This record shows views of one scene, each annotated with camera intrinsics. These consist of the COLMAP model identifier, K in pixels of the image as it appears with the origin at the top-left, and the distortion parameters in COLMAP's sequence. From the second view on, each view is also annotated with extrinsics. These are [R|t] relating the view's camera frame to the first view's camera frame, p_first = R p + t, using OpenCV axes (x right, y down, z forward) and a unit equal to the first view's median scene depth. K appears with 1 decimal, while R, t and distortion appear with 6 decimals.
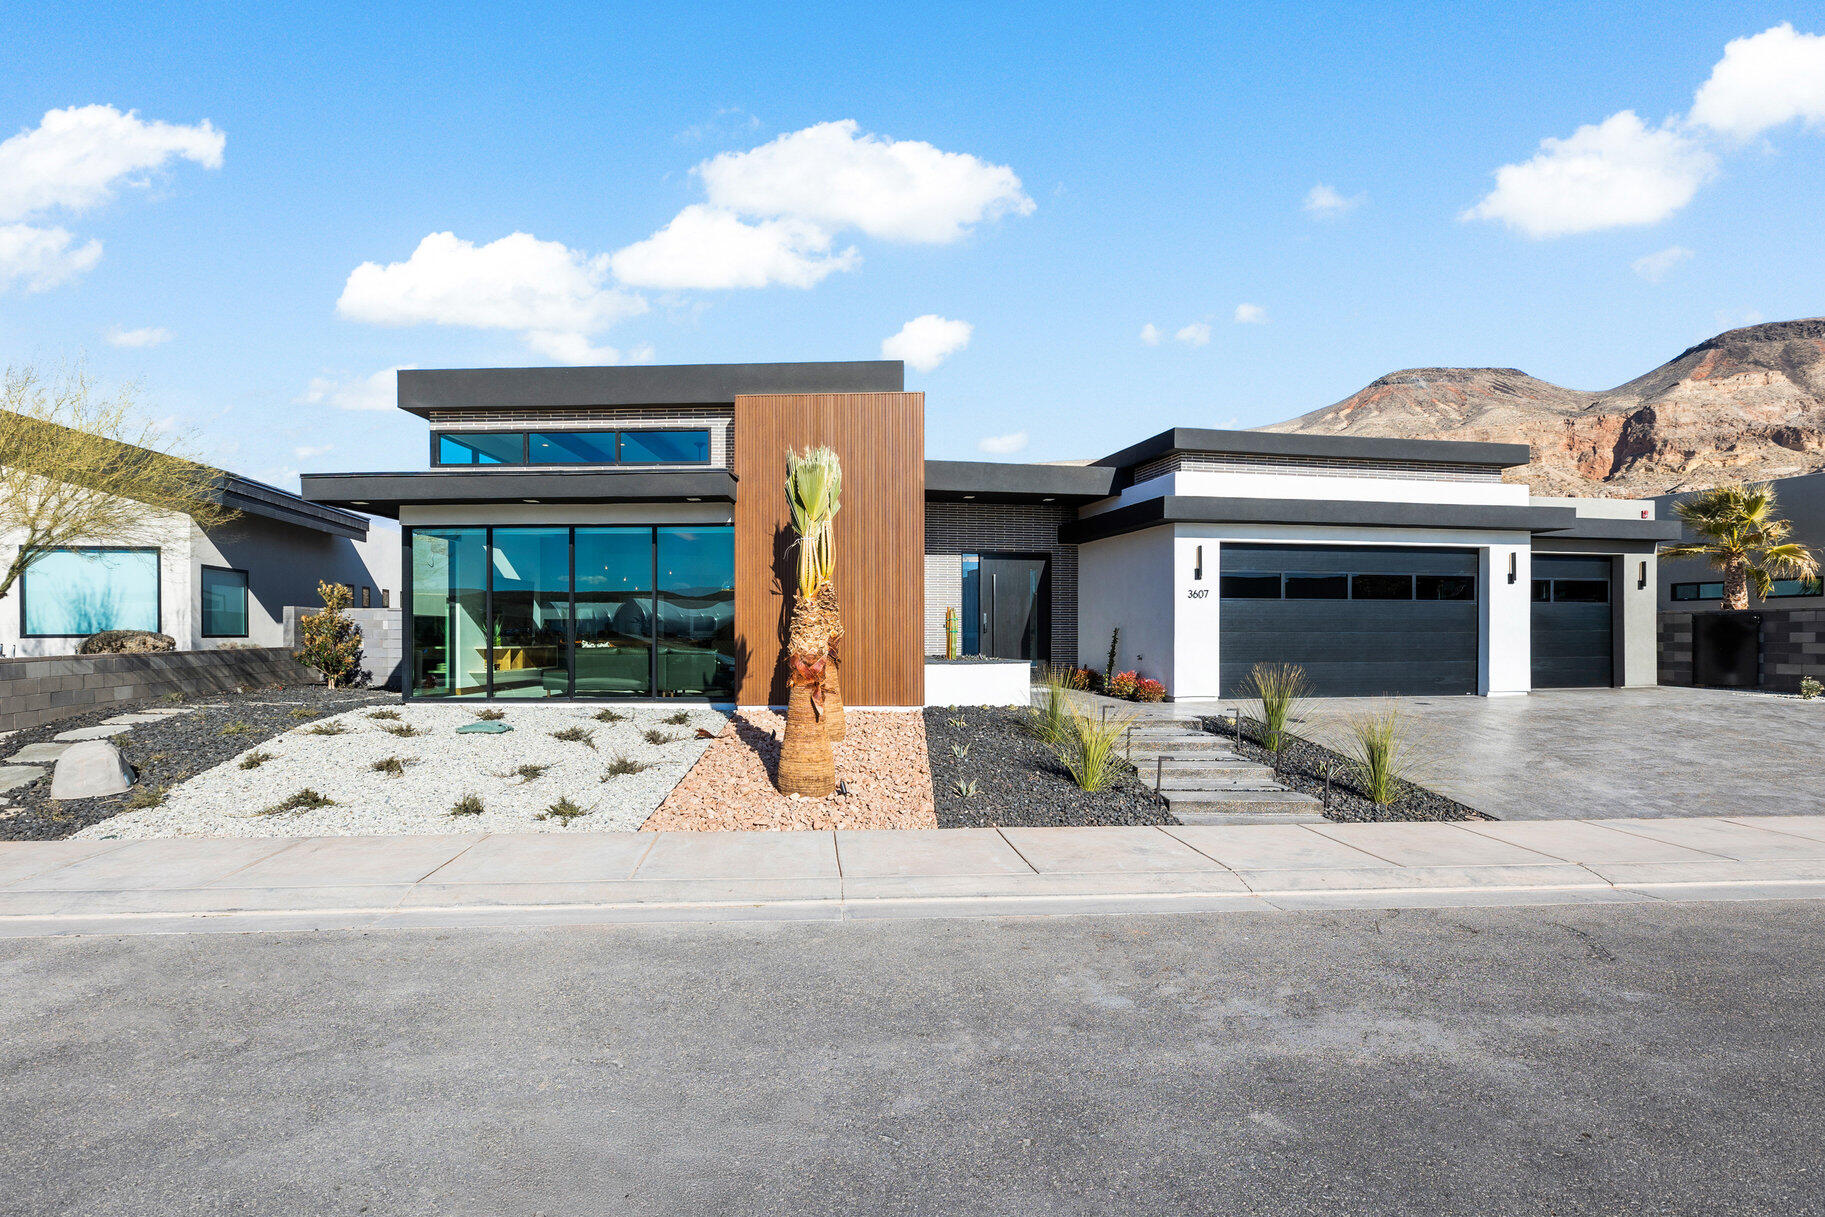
lens RADIAL K [[839.5, 0, 922.6], [0, 839.5, 606.6], [0, 0, 1]] dist [0.003919, 0.000779]
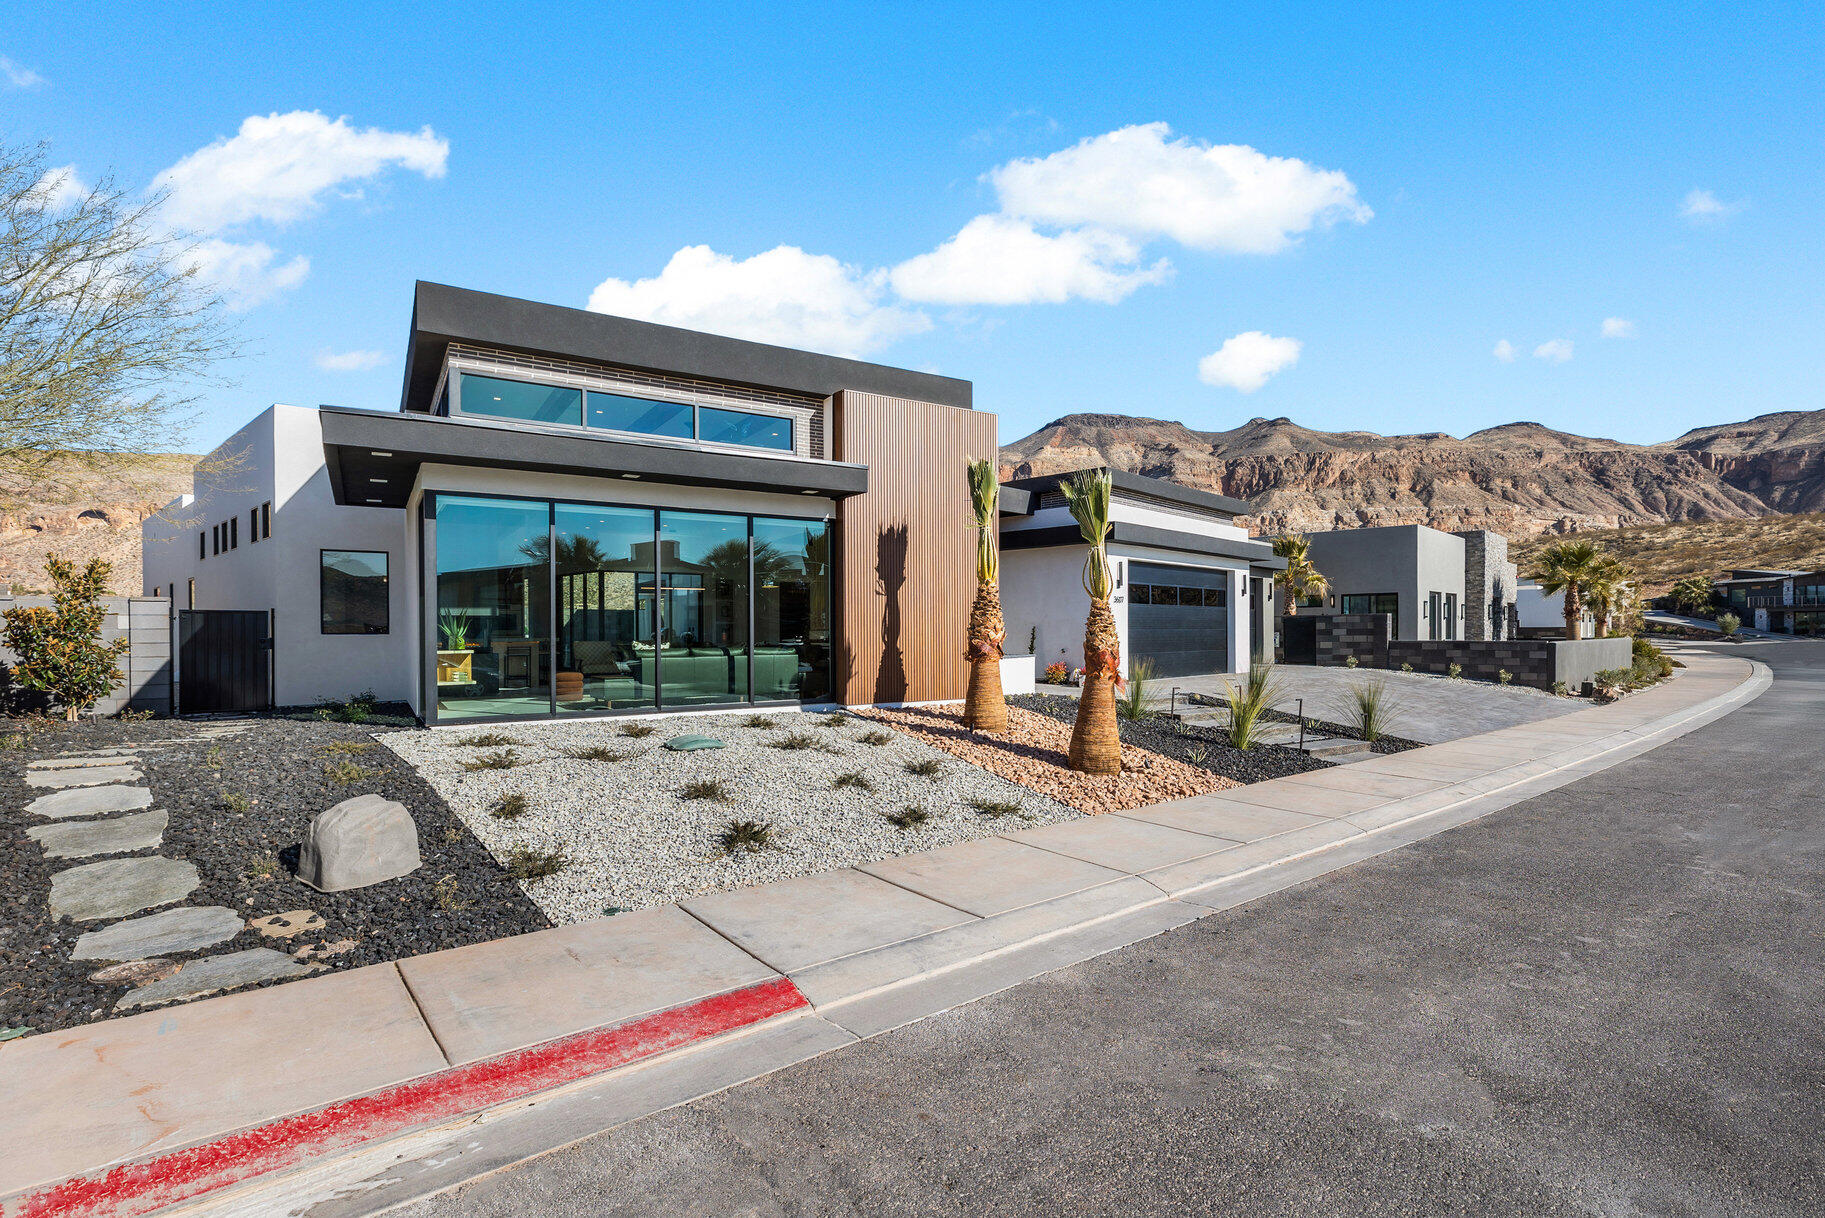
lens RADIAL K [[823.4, 0, 921.9], [0, 823.4, 605.7], [0, 0, 1]] dist [0.000169, 0.000864]
pose [[0.832744, 0.013526, 0.553492, -0.563009], [-0.012706, 0.999905, -0.005319, 0.003935], [-0.553512, -0.002603, 0.832837, 0.125433]]
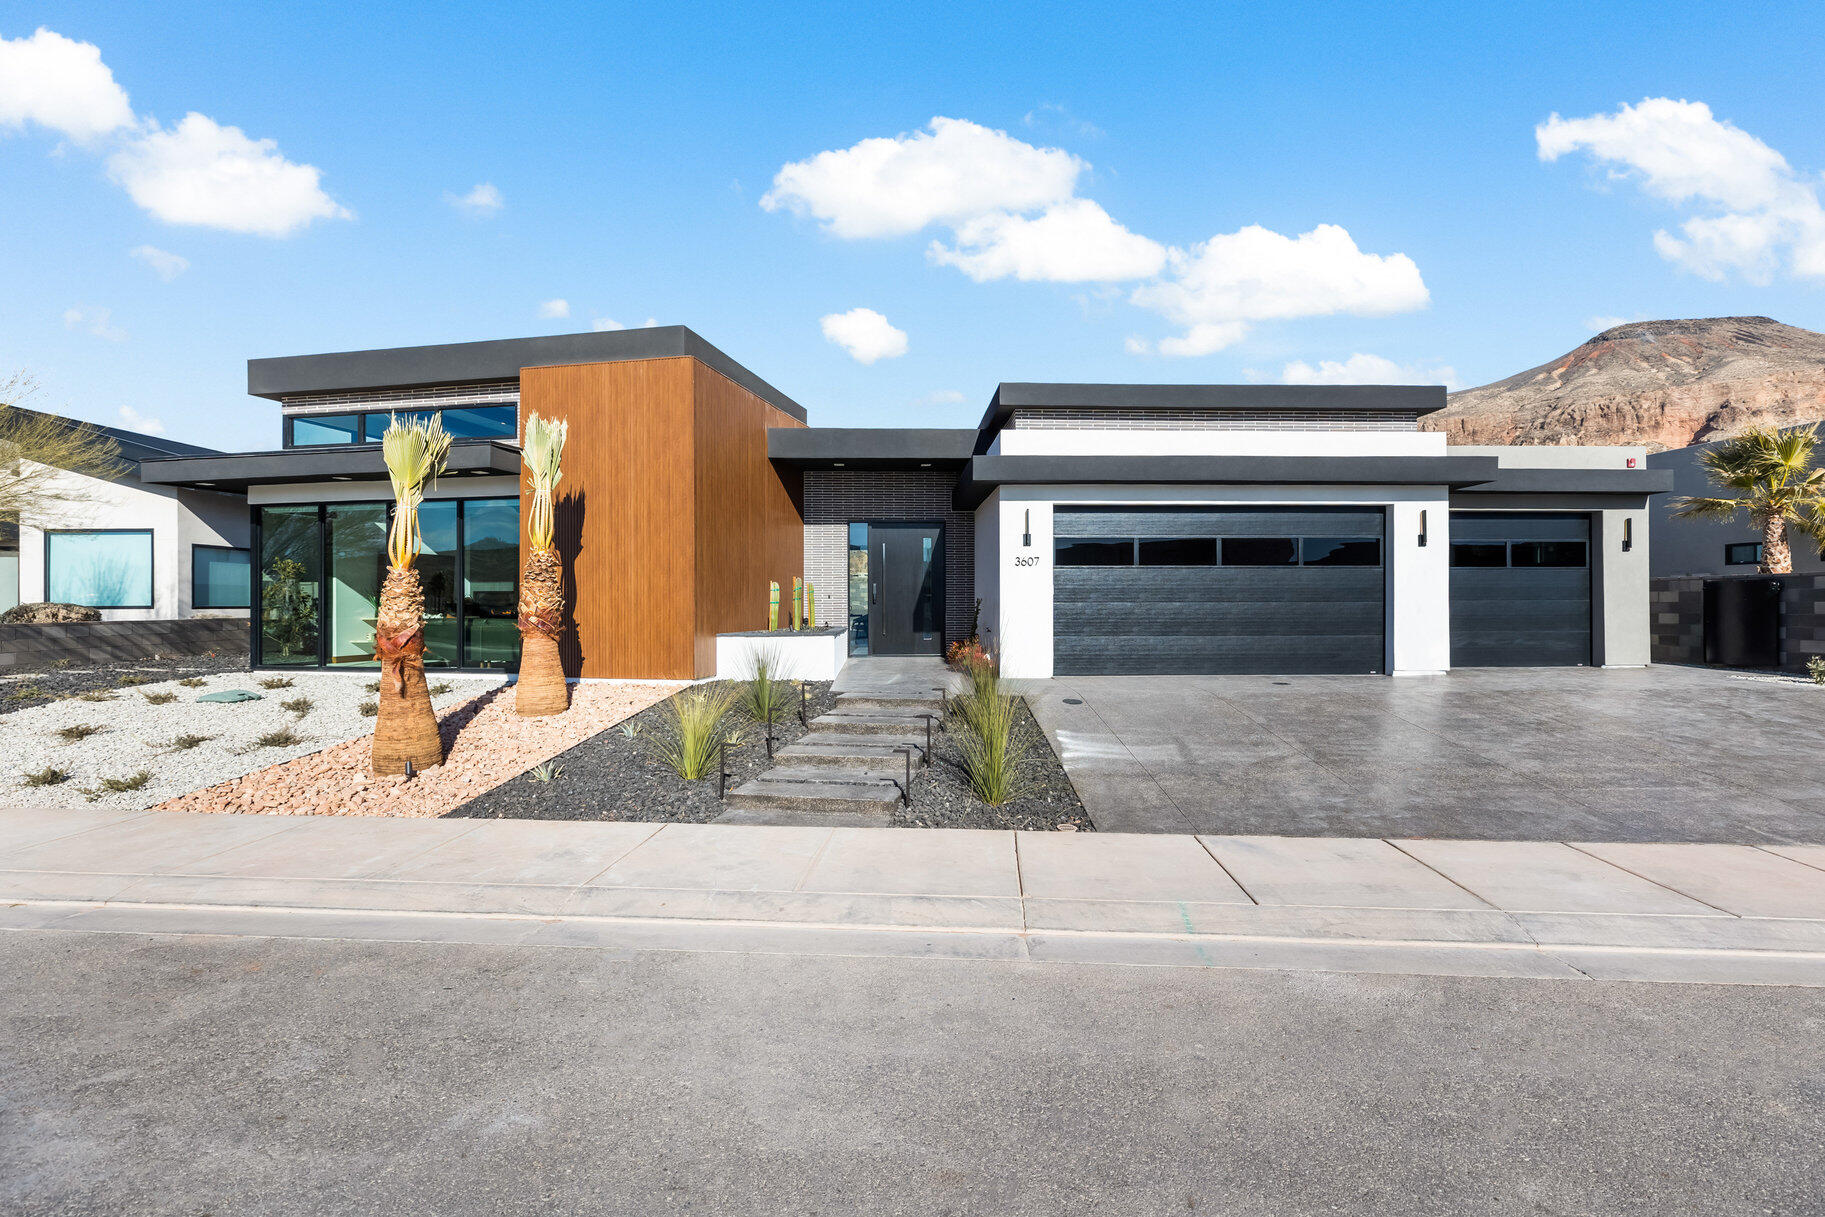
lens RADIAL K [[809.1, 0, 916.1], [0, 809.1, 580.1], [0, 0, 1]] dist [0.004471, 0.000094]
pose [[0.988317, -0.005863, -0.152297, 0.320437], [0.006357, 0.999976, 0.002759, 0.001939], [0.152277, -0.003695, 0.988331, 0.095223]]
